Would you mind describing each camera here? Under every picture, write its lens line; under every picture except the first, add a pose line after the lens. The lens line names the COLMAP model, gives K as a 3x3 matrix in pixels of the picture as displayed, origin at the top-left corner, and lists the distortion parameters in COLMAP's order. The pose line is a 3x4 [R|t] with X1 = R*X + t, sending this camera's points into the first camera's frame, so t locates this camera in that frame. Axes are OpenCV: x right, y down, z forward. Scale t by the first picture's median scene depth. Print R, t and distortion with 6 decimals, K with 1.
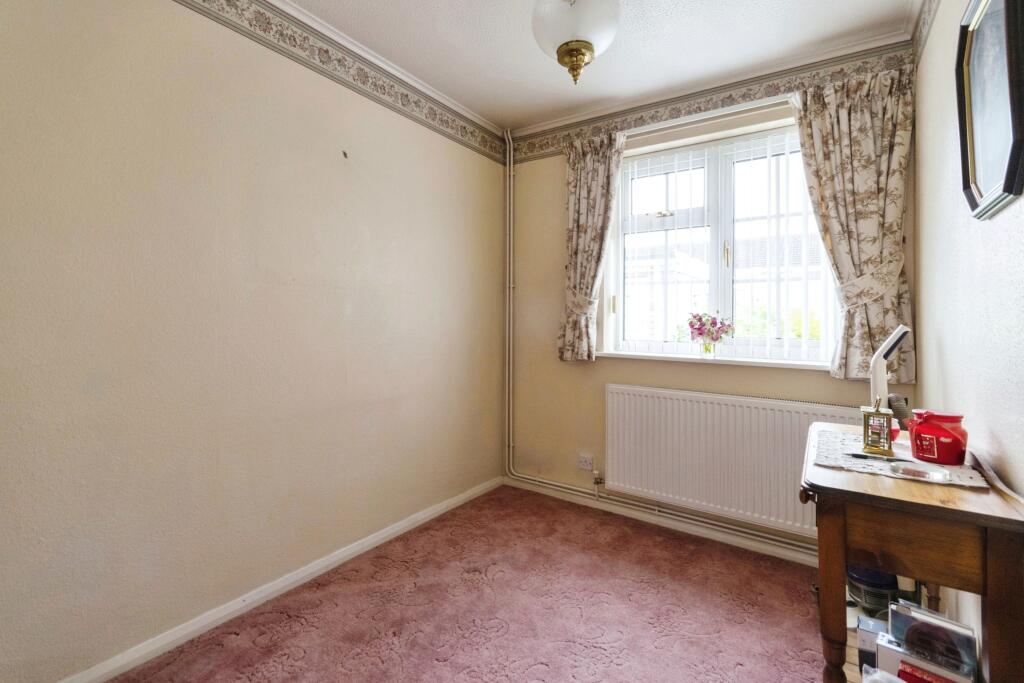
lens RADIAL K [[452.2, 0, 514.8], [0, 452.2, 316.7], [0, 0, 1]] dist [-0.000529, 0.000243]
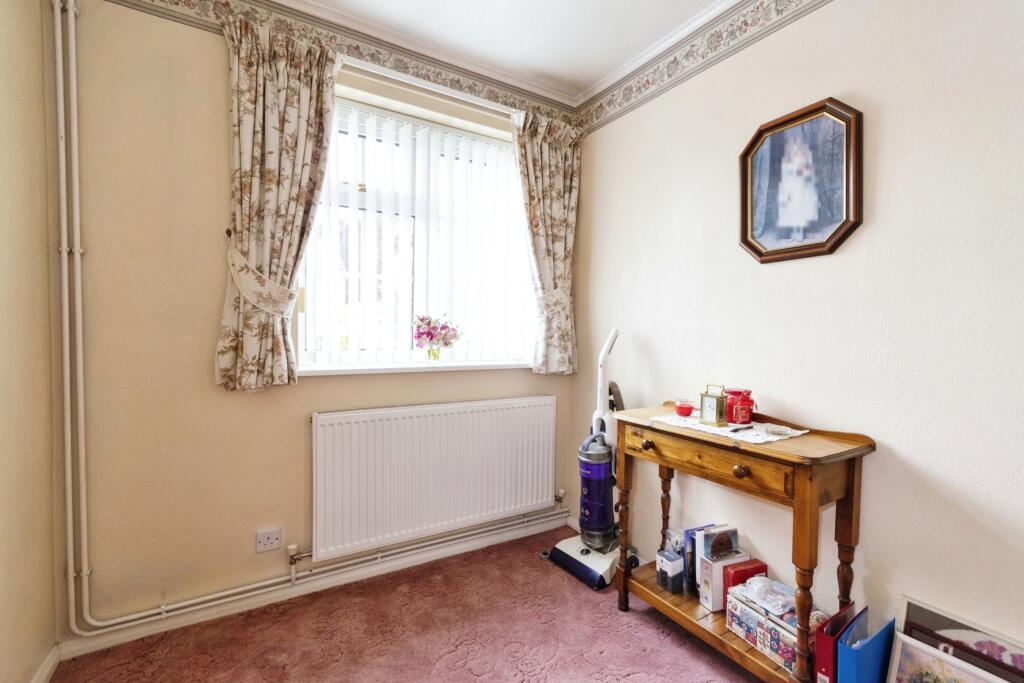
lens RADIAL K [[452.9, 0, 510.3], [0, 452.9, 339.4], [0, 0, 1]] dist [-0.000423, 0.000067]
pose [[0.415793, -0.035587, 0.908763, -0.301723], [-0.018113, 0.998712, 0.047396, -0.005600], [-0.909279, -0.036167, 0.414613, 0.447506]]
